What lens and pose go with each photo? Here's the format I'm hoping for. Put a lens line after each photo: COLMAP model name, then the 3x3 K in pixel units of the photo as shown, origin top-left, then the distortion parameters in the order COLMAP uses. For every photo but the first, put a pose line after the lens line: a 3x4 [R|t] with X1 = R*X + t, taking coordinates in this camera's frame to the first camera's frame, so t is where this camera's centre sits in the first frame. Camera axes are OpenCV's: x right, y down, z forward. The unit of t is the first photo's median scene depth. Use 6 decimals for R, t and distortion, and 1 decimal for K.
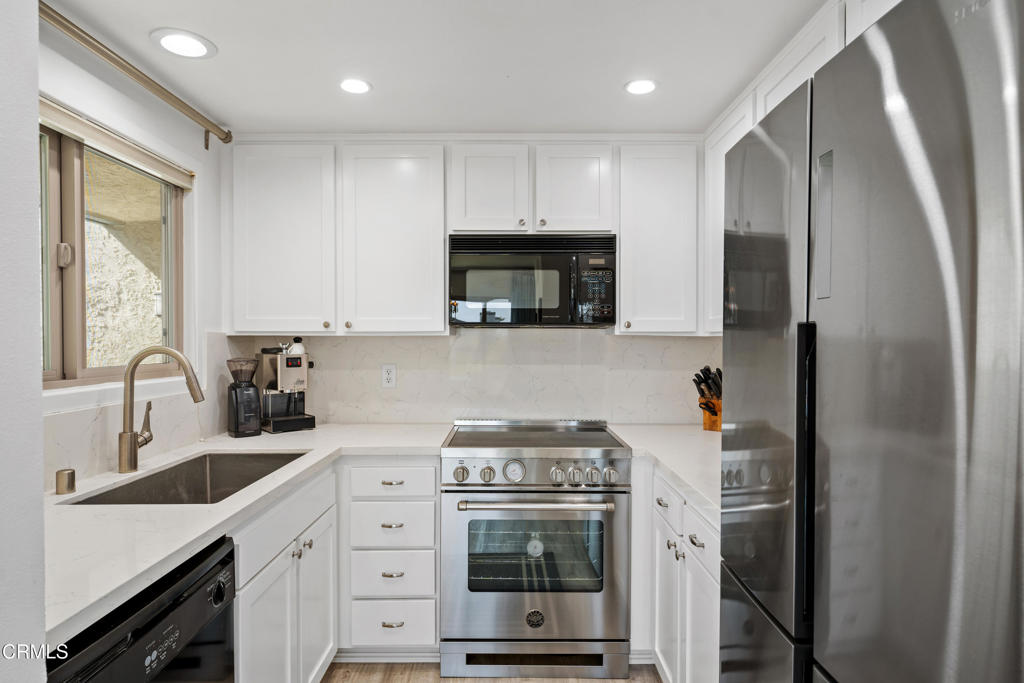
lens RADIAL K [[574.9, 0, 514.7], [0, 574.9, 341.3], [0, 0, 1]] dist [0.006560, 0.000959]
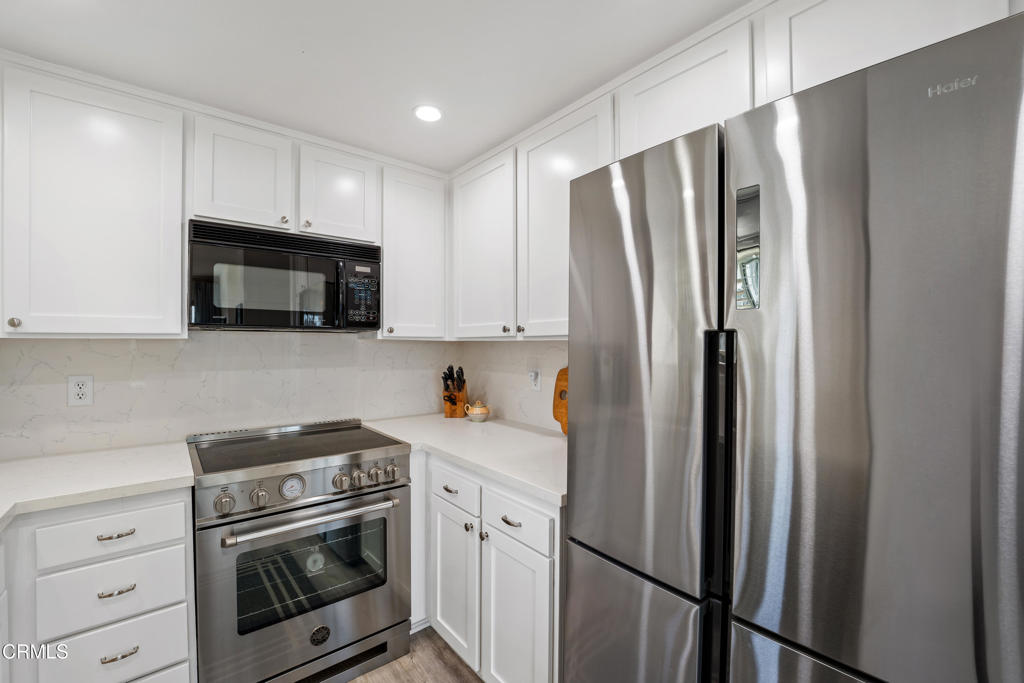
lens RADIAL K [[421.9, 0, 509.8], [0, 421.9, 343.0], [0, 0, 1]] dist [-0.029355, 0.001549]
pose [[0.770628, 0.000273, 0.637286, -0.139167], [-0.000236, 1.000000, -0.000144, -0.003961], [-0.637286, -0.000040, 0.770628, 0.234944]]
